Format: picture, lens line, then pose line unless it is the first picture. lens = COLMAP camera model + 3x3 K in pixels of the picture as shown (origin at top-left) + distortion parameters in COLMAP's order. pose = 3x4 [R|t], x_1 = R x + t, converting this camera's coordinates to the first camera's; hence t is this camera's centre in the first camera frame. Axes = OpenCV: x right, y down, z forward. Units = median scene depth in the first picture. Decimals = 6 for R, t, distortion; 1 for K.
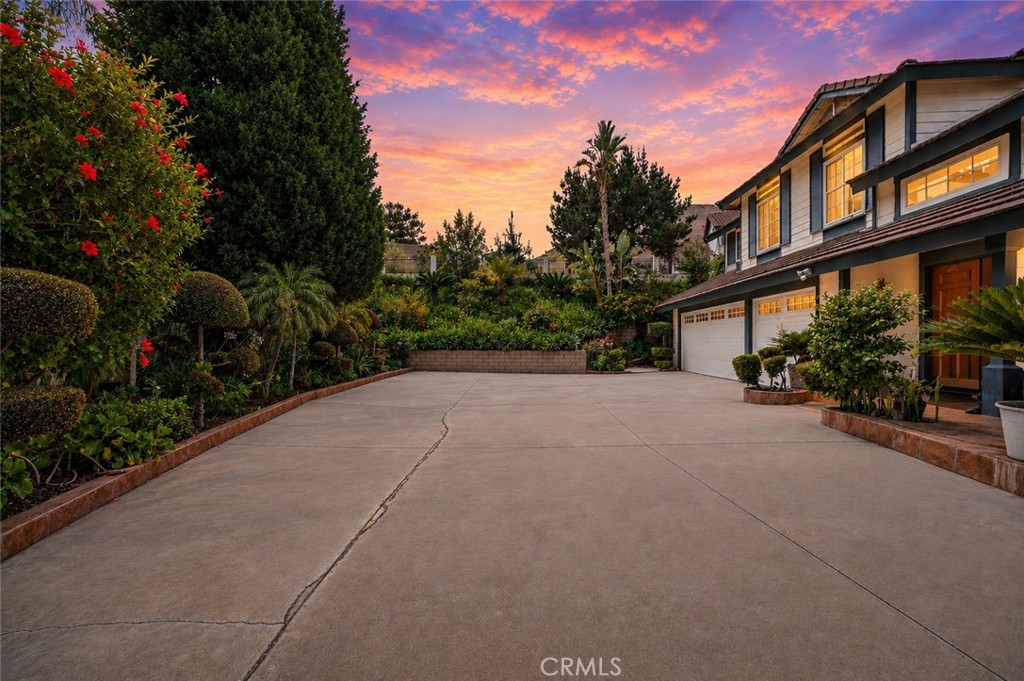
lens RADIAL K [[436.0, 0, 512.0], [0, 436.0, 340.5], [0, 0, 1]] dist [0.001211, 0.028684]
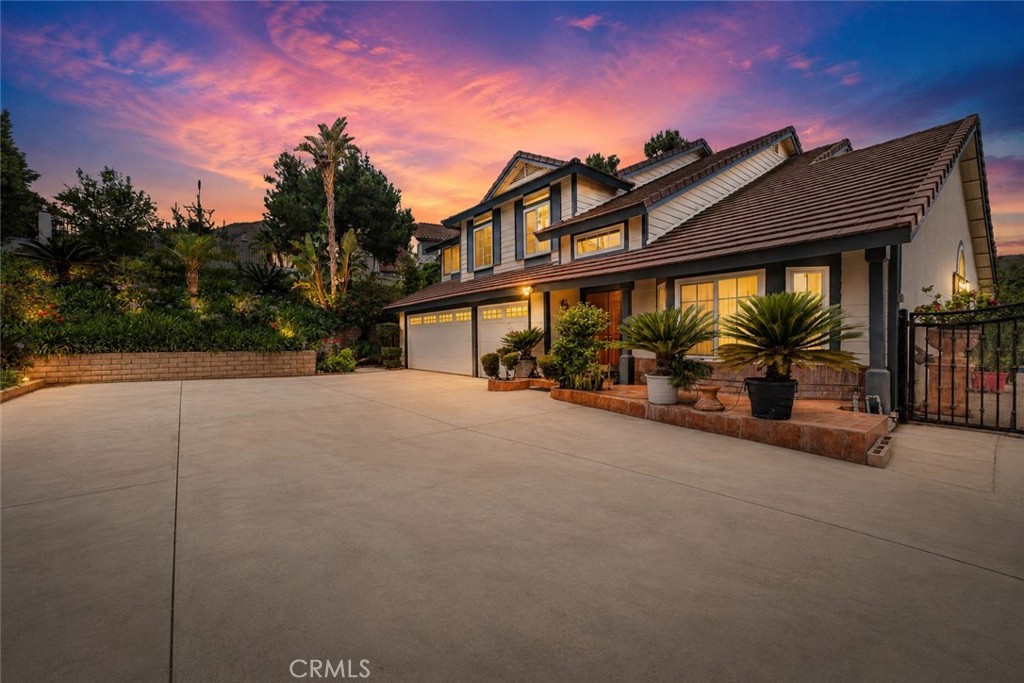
lens RADIAL K [[451.8, 0, 512.7], [0, 451.8, 335.0], [0, 0, 1]] dist [-0.000433, -0.000116]
pose [[0.770372, 0.009173, 0.637528, -0.161789], [-0.002441, 0.999932, -0.011438, -0.002475], [-0.637589, 0.007255, 0.770342, -0.032647]]
